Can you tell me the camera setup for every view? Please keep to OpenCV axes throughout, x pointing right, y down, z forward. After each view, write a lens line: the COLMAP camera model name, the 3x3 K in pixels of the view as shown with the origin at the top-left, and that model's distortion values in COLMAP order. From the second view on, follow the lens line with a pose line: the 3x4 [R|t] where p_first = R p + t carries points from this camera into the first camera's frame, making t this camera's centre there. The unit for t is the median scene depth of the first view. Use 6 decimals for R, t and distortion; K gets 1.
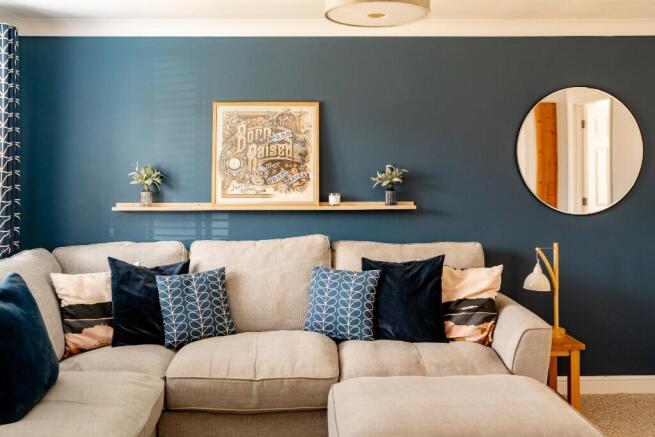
lens RADIAL K [[649.4, 0, 328.4], [0, 649.4, 174.7], [0, 0, 1]] dist [-0.008180, -0.003456]
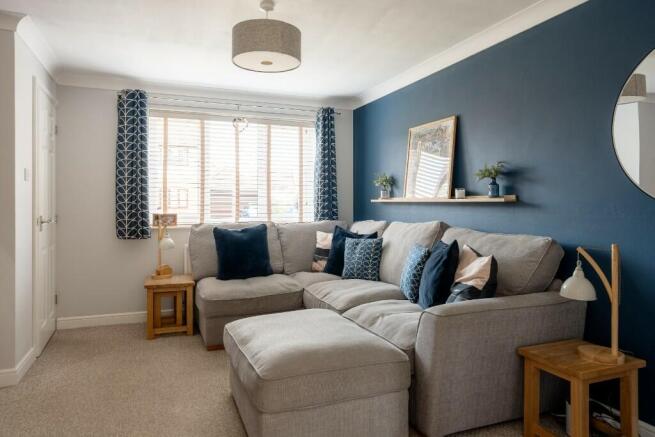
lens RADIAL K [[445.4, 0, 324.0], [0, 445.4, 217.5], [0, 0, 1]] dist [-0.004279, 0.007672]
pose [[0.329391, 0.035653, -0.943520, 0.716003], [0.002187, 0.999255, 0.038522, 0.049721], [0.944191, -0.014752, 0.329068, 0.485771]]
